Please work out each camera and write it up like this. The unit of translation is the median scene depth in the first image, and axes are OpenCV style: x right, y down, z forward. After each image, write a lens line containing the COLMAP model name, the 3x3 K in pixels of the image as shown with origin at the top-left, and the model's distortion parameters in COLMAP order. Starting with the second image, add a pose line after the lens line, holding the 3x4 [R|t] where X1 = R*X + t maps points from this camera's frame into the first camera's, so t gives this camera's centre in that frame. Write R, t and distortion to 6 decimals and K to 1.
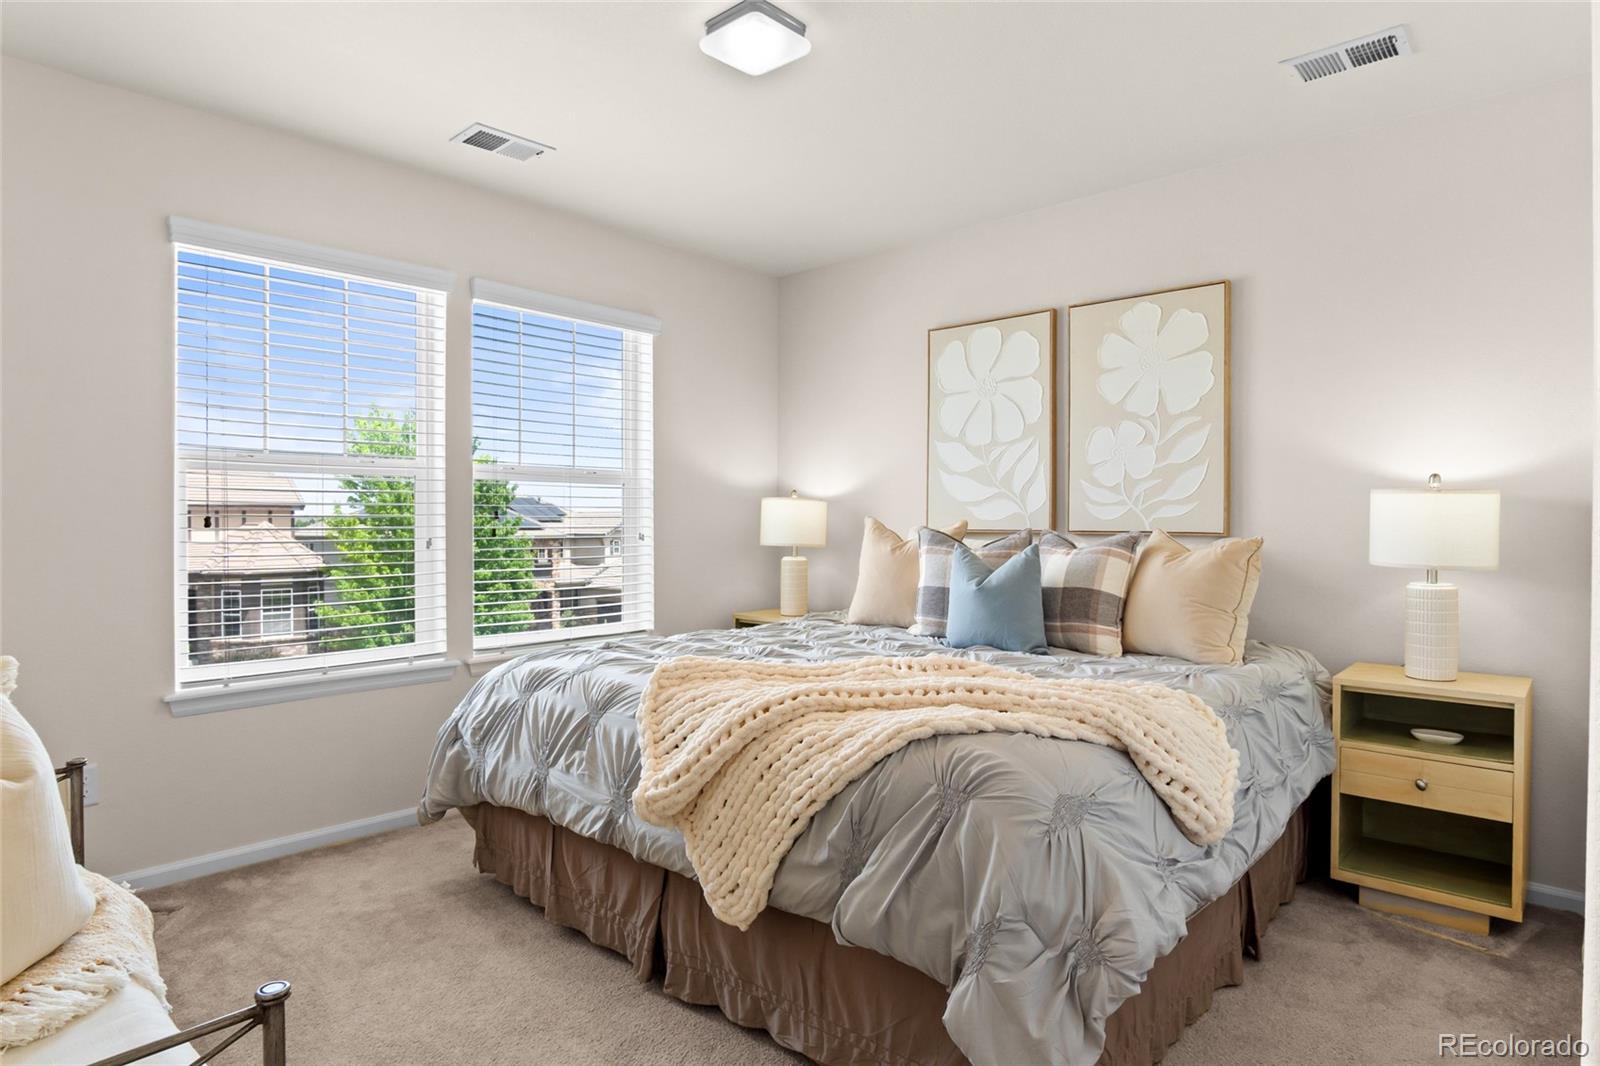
lens RADIAL K [[868.6, 0, 792.8], [0, 868.6, 531.1], [0, 0, 1]] dist [-0.031324, 0.006058]
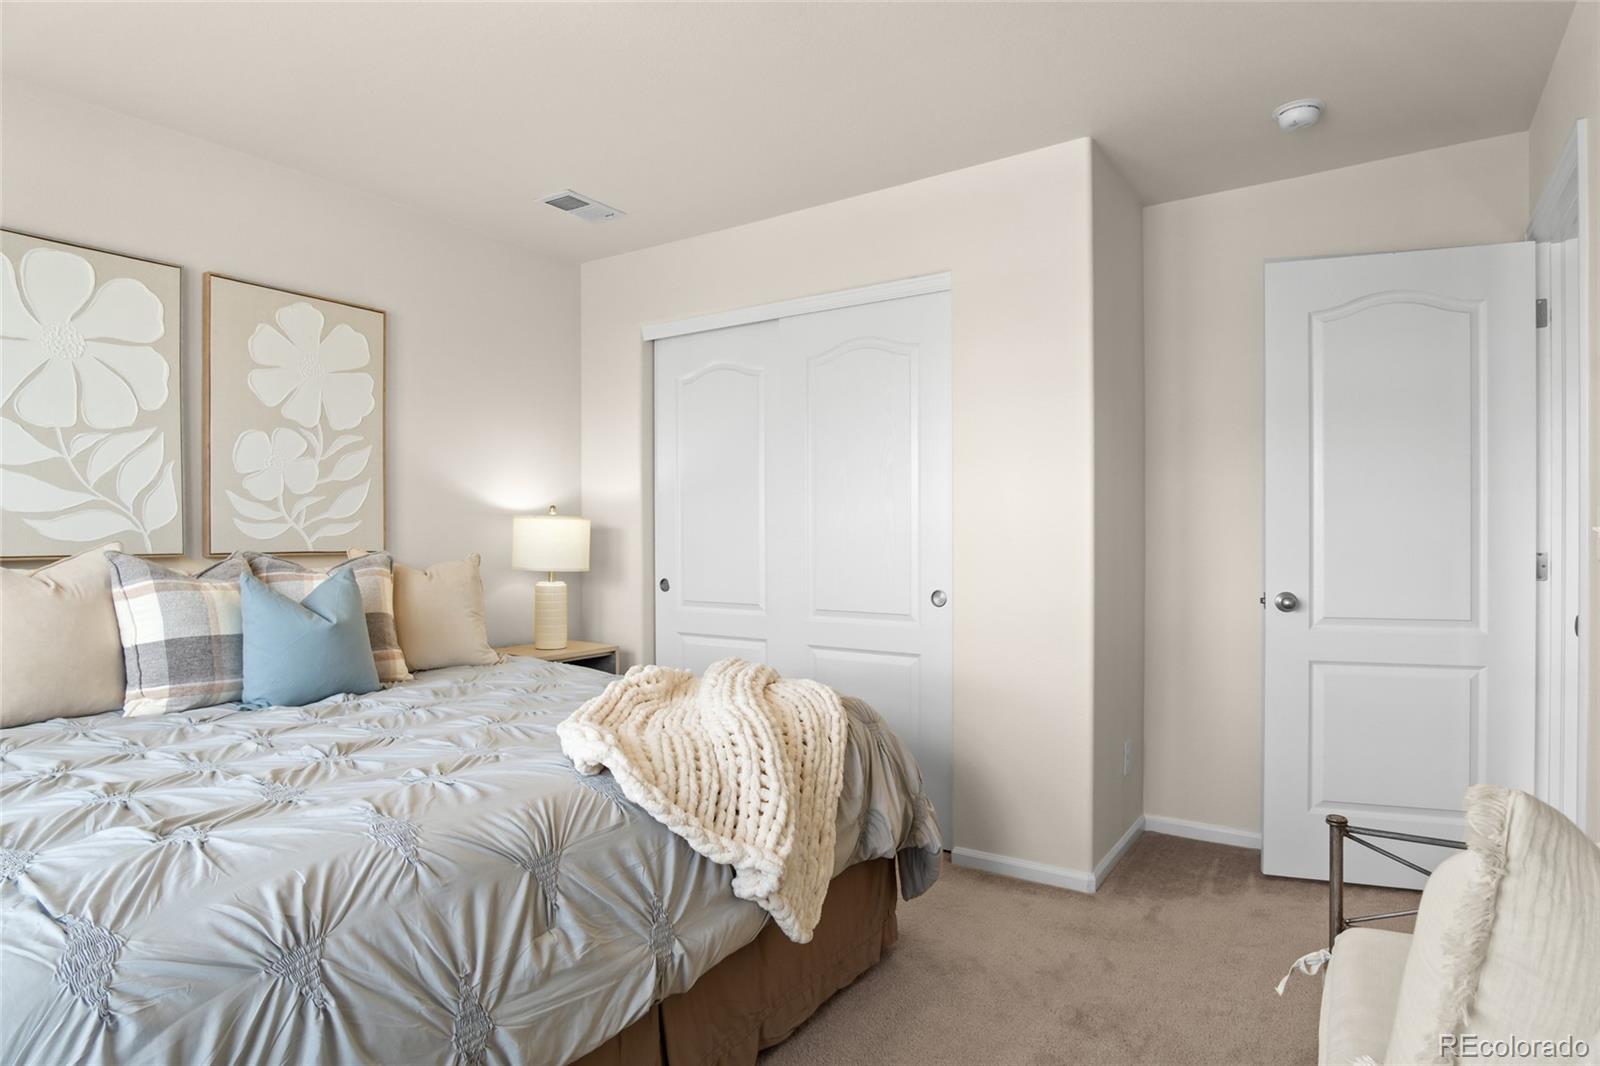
lens RADIAL K [[868.6, 0, 793.4], [0, 868.6, 533.8], [0, 0, 1]] dist [-0.031324, 0.006058]
pose [[-0.128566, -0.001192, 0.991700, -0.563573], [0.013071, 0.999910, 0.002896, -0.014221], [-0.991615, 0.013334, -0.128539, 0.594793]]
